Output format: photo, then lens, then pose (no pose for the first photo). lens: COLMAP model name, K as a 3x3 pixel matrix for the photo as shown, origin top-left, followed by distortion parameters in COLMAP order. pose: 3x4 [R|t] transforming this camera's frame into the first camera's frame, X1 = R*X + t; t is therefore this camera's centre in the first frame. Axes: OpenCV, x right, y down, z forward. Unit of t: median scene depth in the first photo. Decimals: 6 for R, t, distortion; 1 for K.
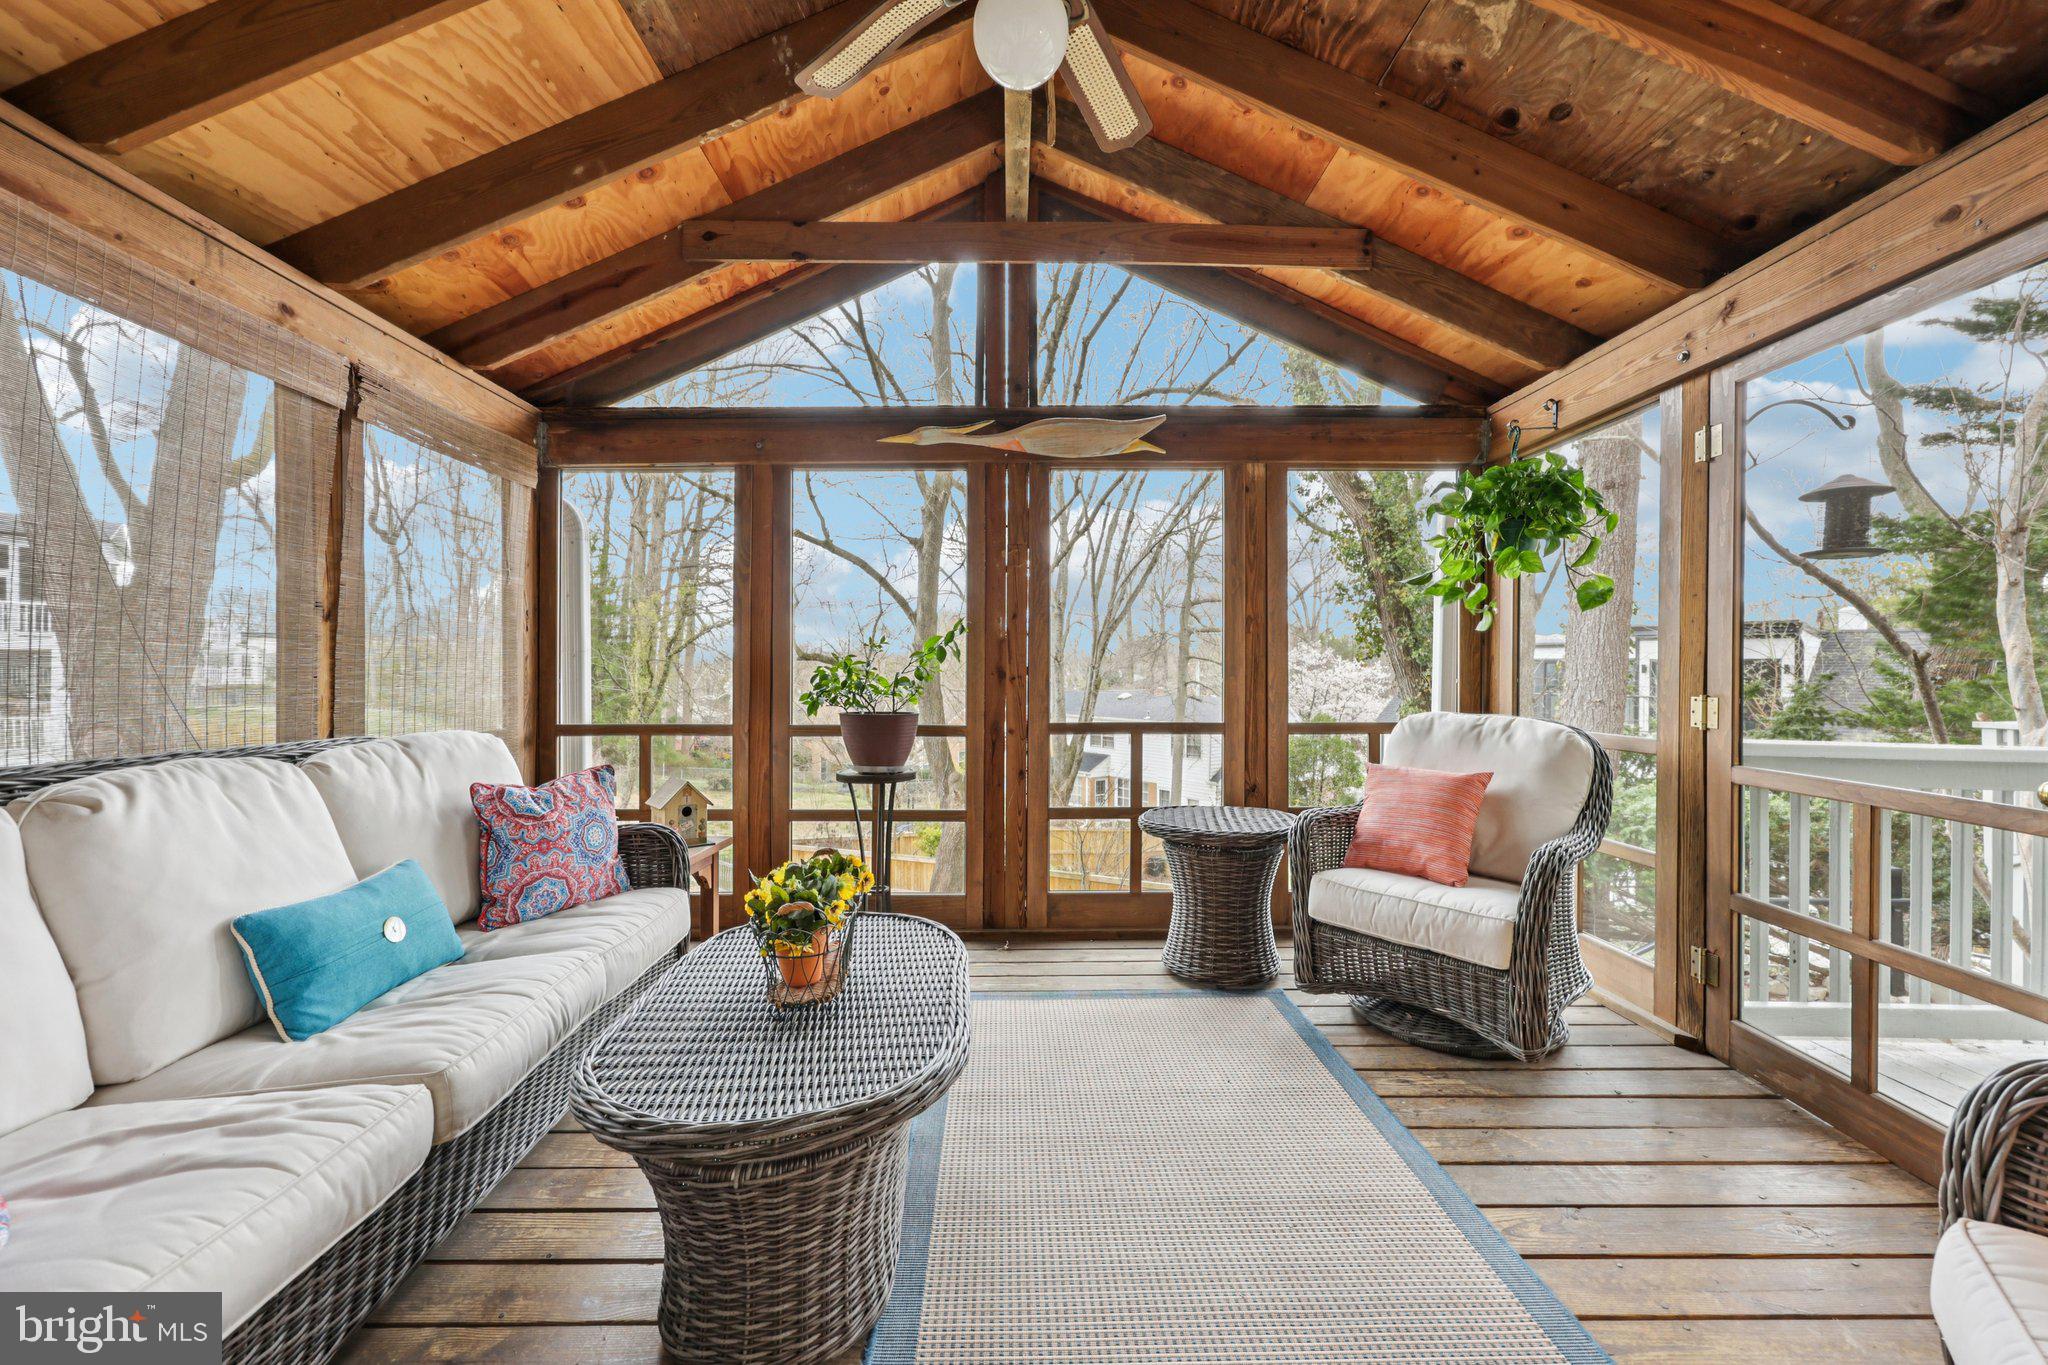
lens RADIAL K [[827.3, 0, 1021.7], [0, 827.3, 676.2], [0, 0, 1]] dist [0.000266, 0.000055]
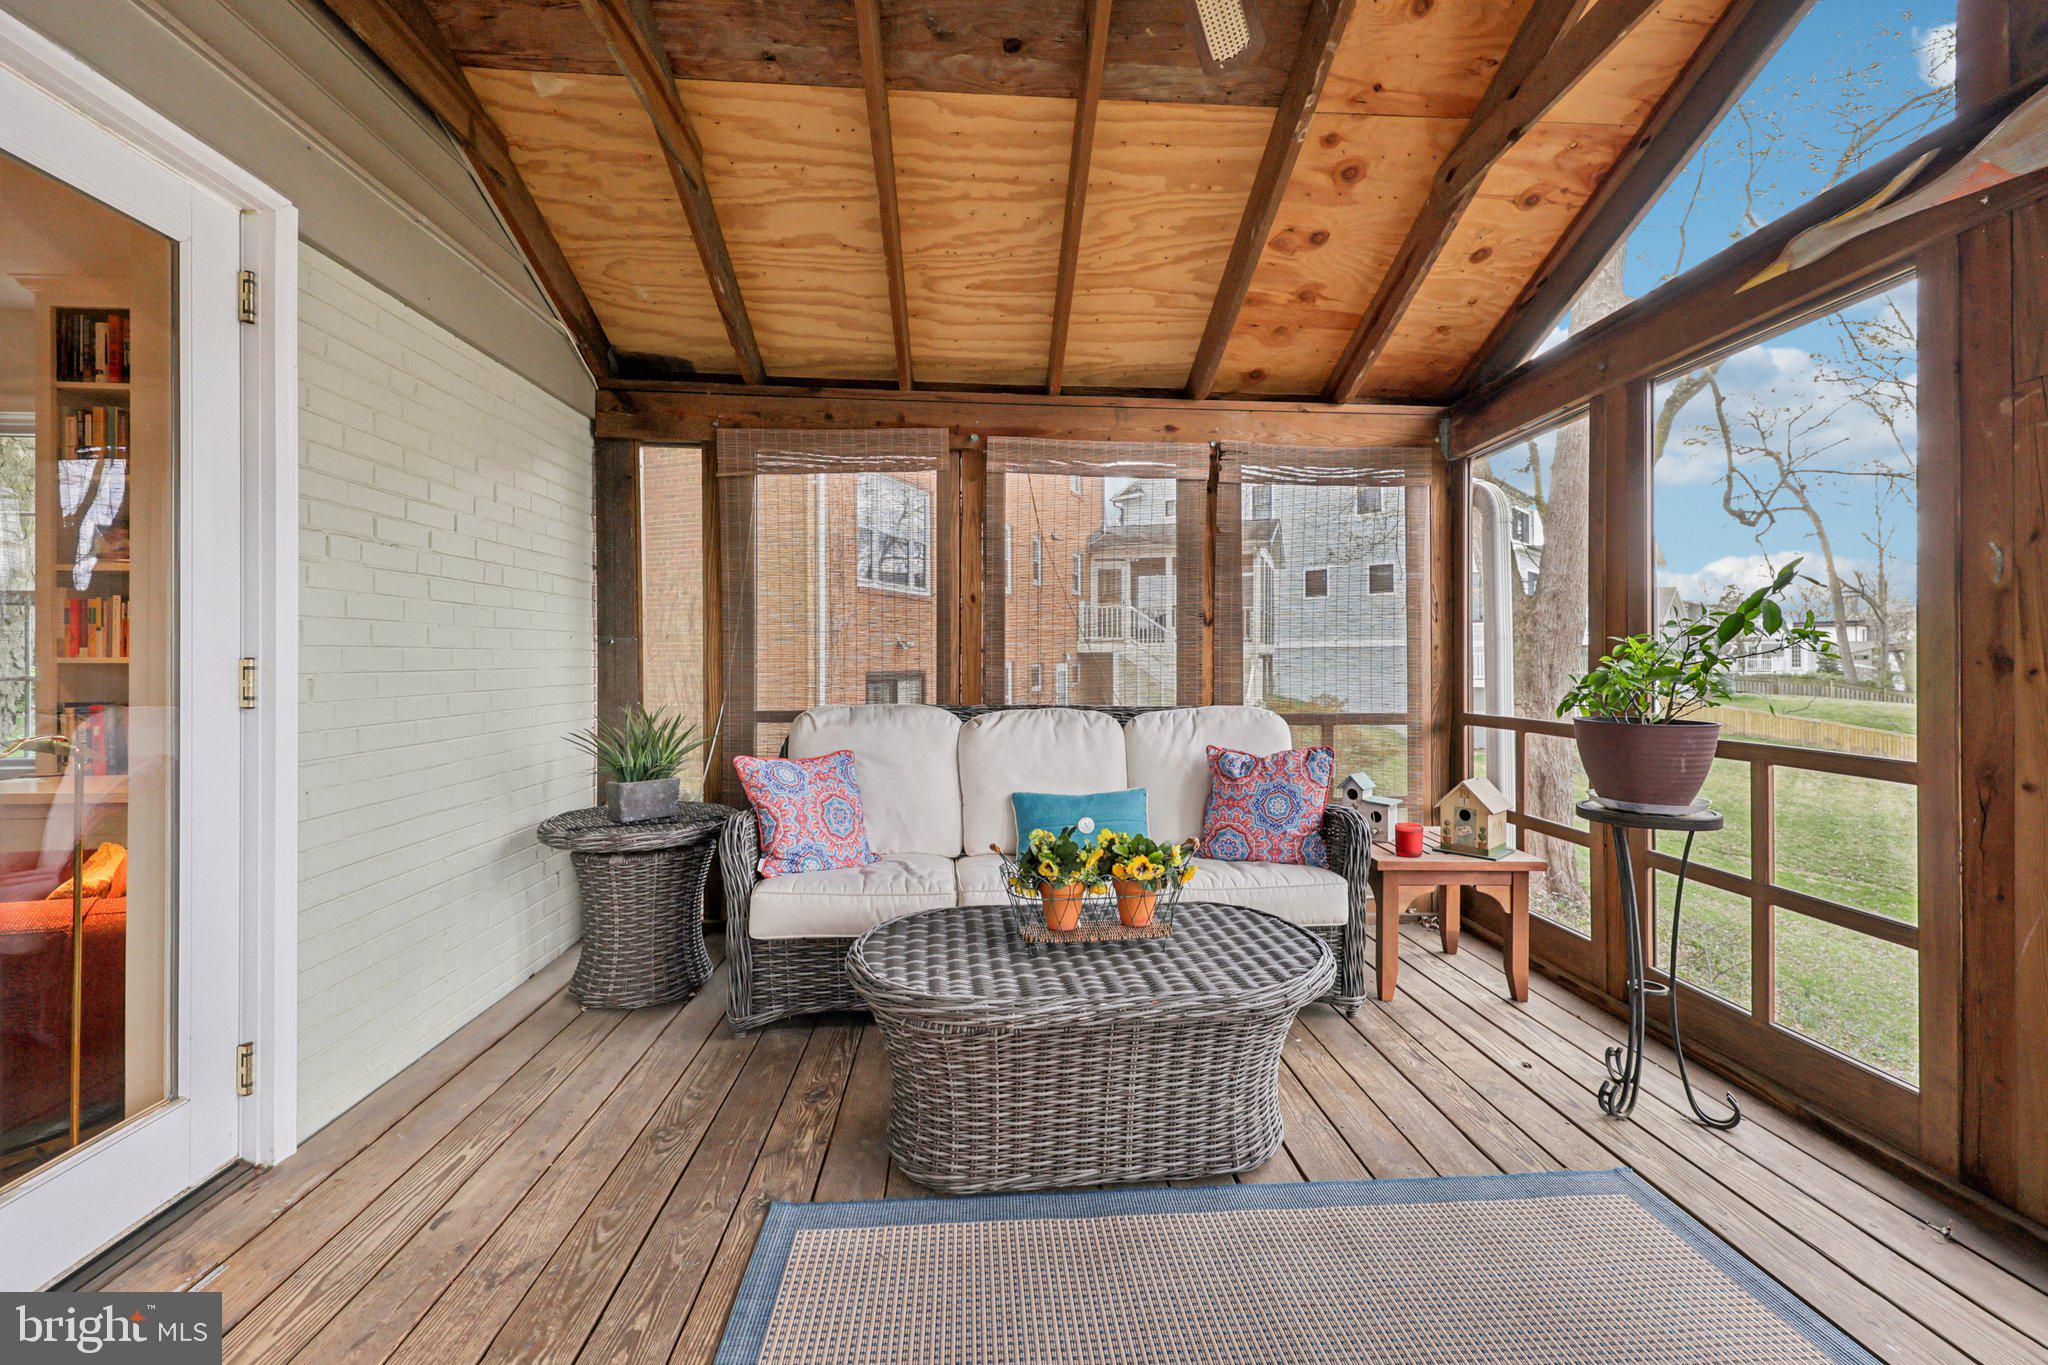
lens RADIAL K [[827.3, 0, 1026.9], [0, 827.3, 665.6], [0, 0, 1]] dist [0.000266, 0.000055]
pose [[0.049162, 0.006175, -0.998772, 0.456206], [-0.006460, 0.999962, 0.005864, -0.002820], [0.998770, 0.006164, 0.049200, 0.457783]]
